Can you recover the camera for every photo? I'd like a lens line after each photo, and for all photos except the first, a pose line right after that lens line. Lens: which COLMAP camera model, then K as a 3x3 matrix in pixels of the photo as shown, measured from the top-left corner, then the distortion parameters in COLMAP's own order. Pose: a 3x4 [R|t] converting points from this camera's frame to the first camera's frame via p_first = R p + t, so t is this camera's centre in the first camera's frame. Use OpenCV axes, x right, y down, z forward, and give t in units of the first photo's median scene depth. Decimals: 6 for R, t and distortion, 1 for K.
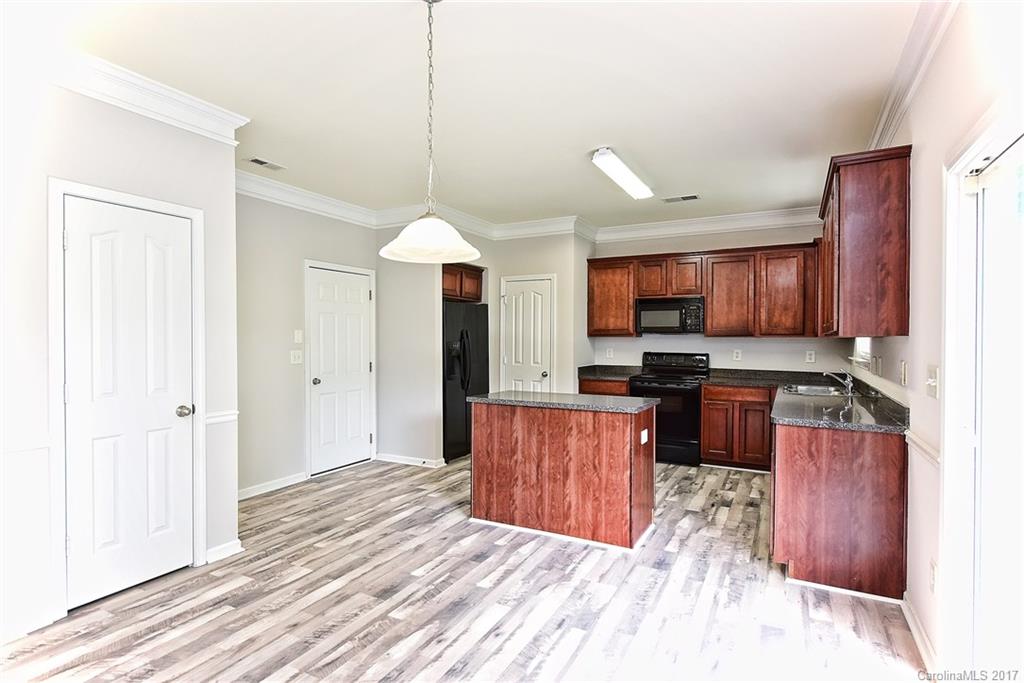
lens RADIAL K [[519.1, 0, 512.7], [0, 519.1, 343.6], [0, 0, 1]] dist [0.003329, -0.002799]
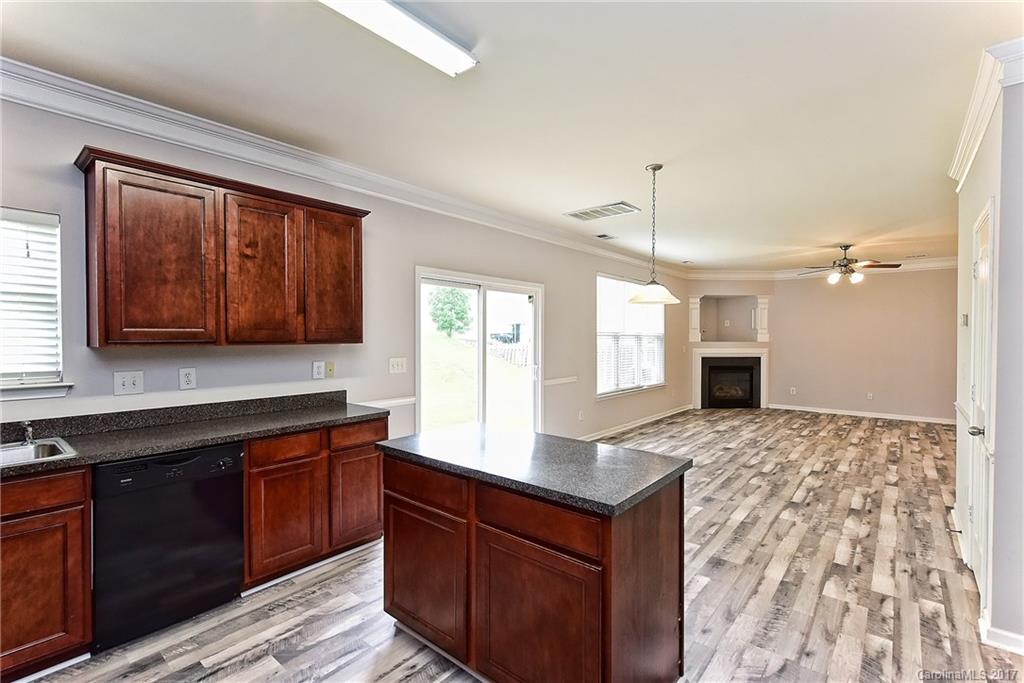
lens RADIAL K [[464.2, 0, 514.7], [0, 464.2, 342.6], [0, 0, 1]] dist [0.006455, -0.001996]
pose [[-0.978911, -0.005907, 0.204200, -0.003606], [-0.000794, 0.999684, 0.025112, -0.036581], [-0.204284, 0.024421, -0.978607, 1.617110]]
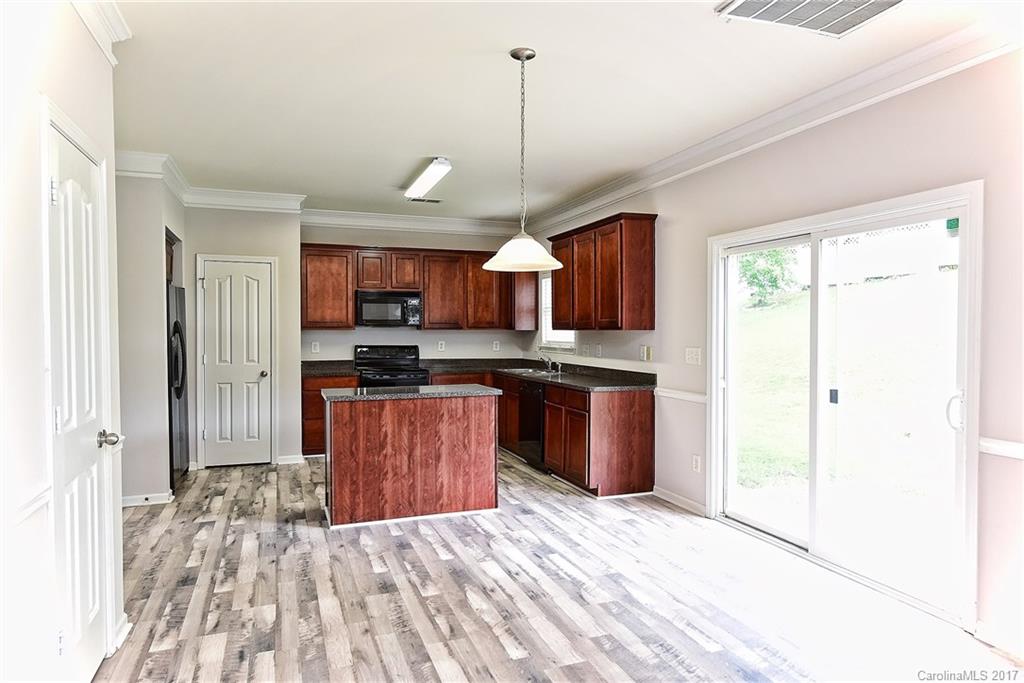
lens RADIAL K [[628.9, 0, 511.7], [0, 628.9, 341.9], [0, 0, 1]] dist [0.002755, 0.002203]
pose [[0.662851, -0.016905, 0.748561, -0.749311], [0.009242, 0.999854, 0.014396, -0.007254], [-0.748694, -0.002625, 0.662910, 0.014404]]
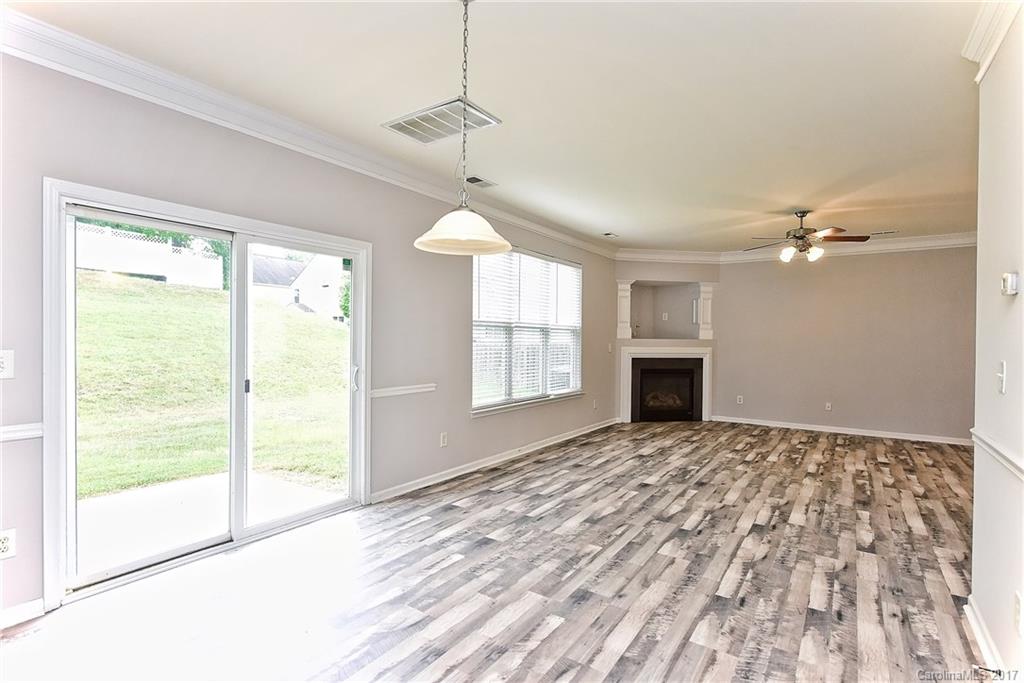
lens RADIAL K [[493.7, 0, 514.4], [0, 493.7, 344.4], [0, 0, 1]] dist [0.000935, -0.003482]
pose [[-0.993824, -0.013424, 0.110154, -0.212177], [-0.010704, 0.999624, 0.025252, -0.002045], [-0.110452, 0.023917, -0.993594, 1.126125]]
